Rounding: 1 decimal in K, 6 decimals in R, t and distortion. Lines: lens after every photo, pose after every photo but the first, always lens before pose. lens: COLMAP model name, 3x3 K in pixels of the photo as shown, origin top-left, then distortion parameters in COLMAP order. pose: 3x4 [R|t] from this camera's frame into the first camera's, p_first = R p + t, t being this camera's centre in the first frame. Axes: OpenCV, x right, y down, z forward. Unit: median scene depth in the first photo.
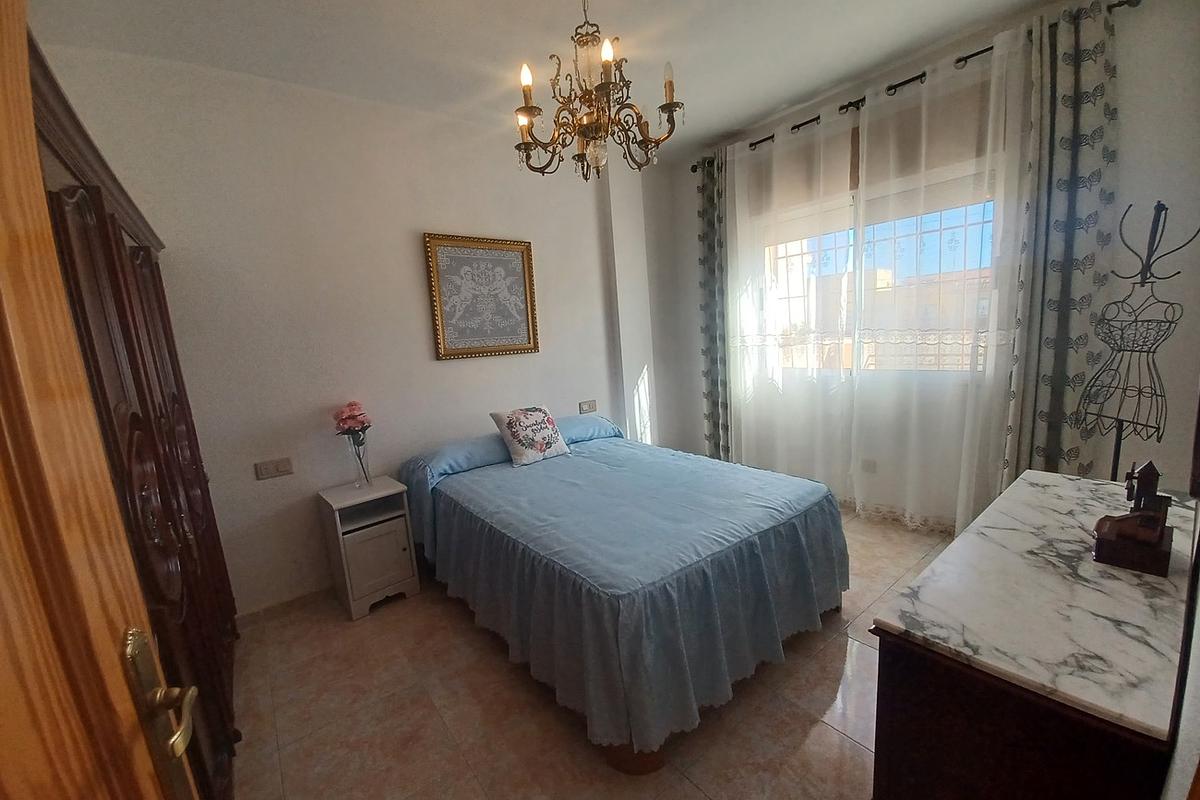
lens RADIAL K [[473.1, 0, 598.3], [0, 473.1, 404.8], [0, 0, 1]] dist [0.021111, -0.019131]
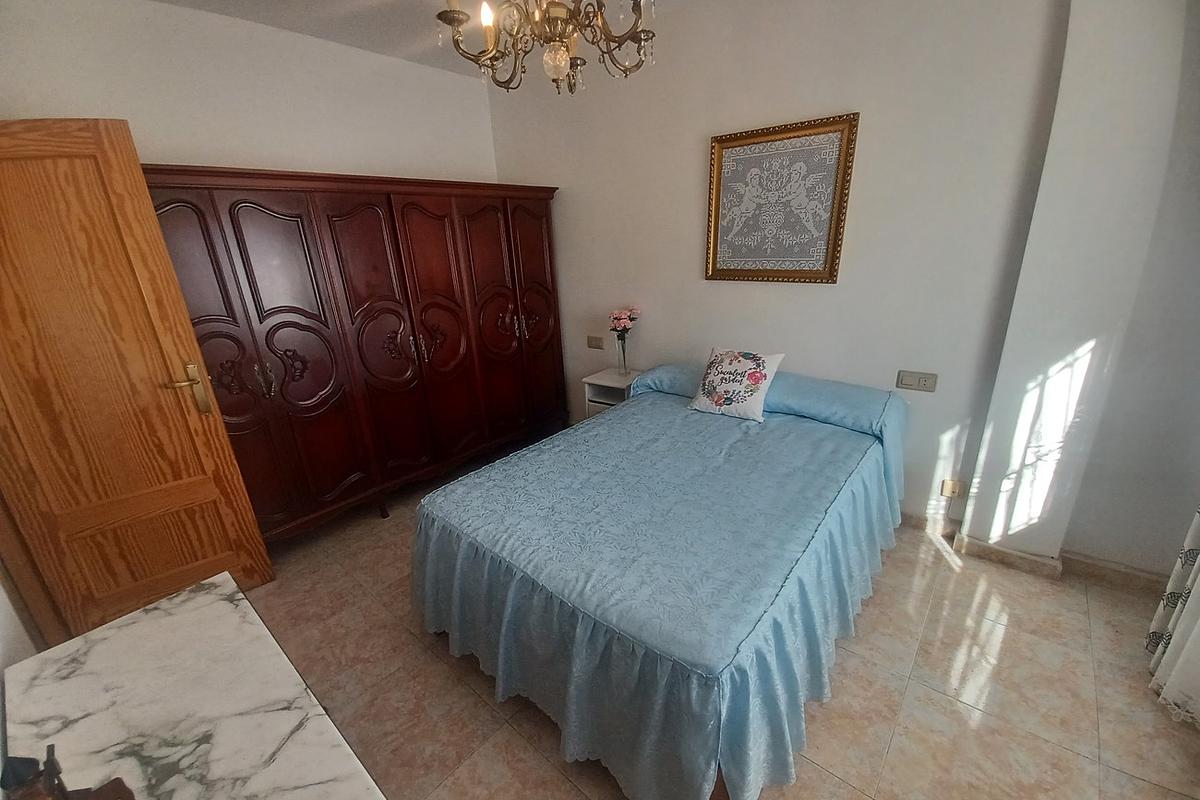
lens RADIAL K [[473.1, 0, 598.3], [0, 473.1, 404.8], [0, 0, 1]] dist [0.021111, -0.019131]
pose [[0.199734, 0.379772, -0.903260, 0.611967], [-0.112733, 0.924620, 0.363825, -0.189886], [0.973344, 0.029159, 0.227491, 0.579037]]
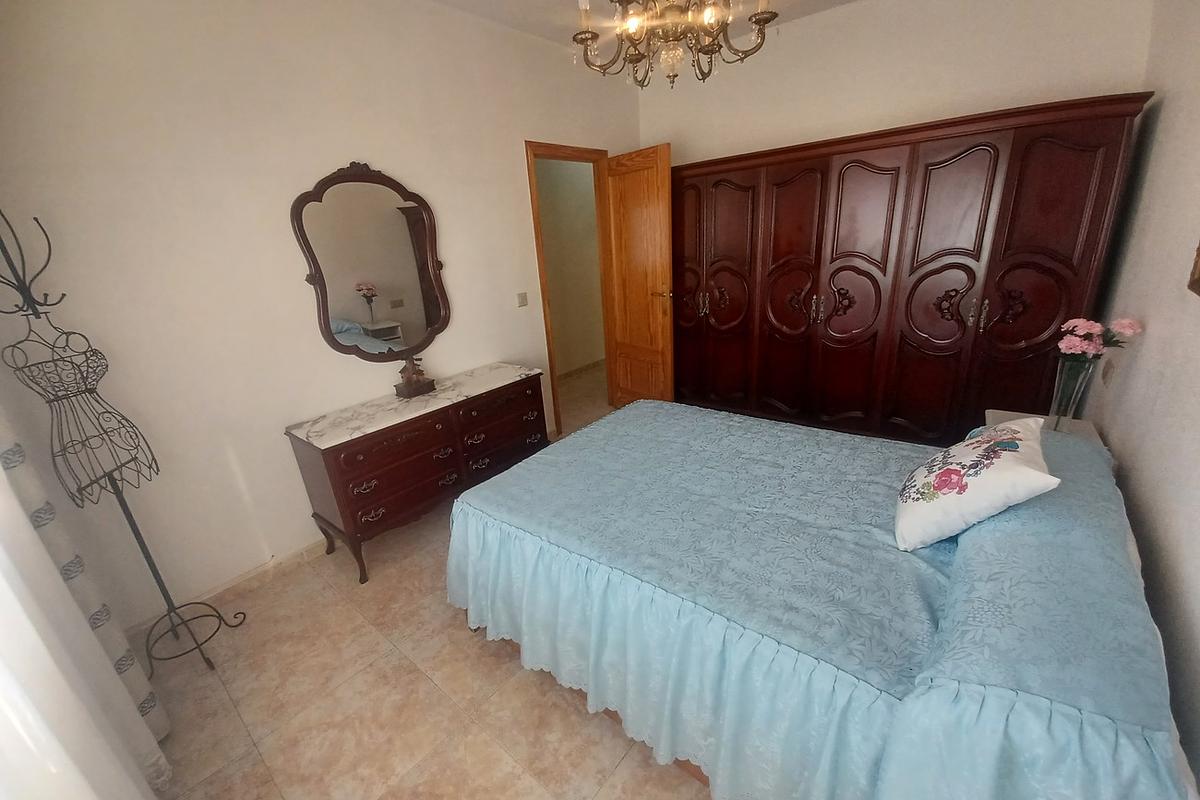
lens RADIAL K [[473.1, 0, 598.3], [0, 473.1, 404.8], [0, 0, 1]] dist [0.021111, -0.019131]
pose [[-0.966043, 0.211855, -0.147913, 0.249632], [0.116143, 0.867413, 0.483844, -0.264066], [0.230807, 0.450235, -0.862564, 1.300476]]
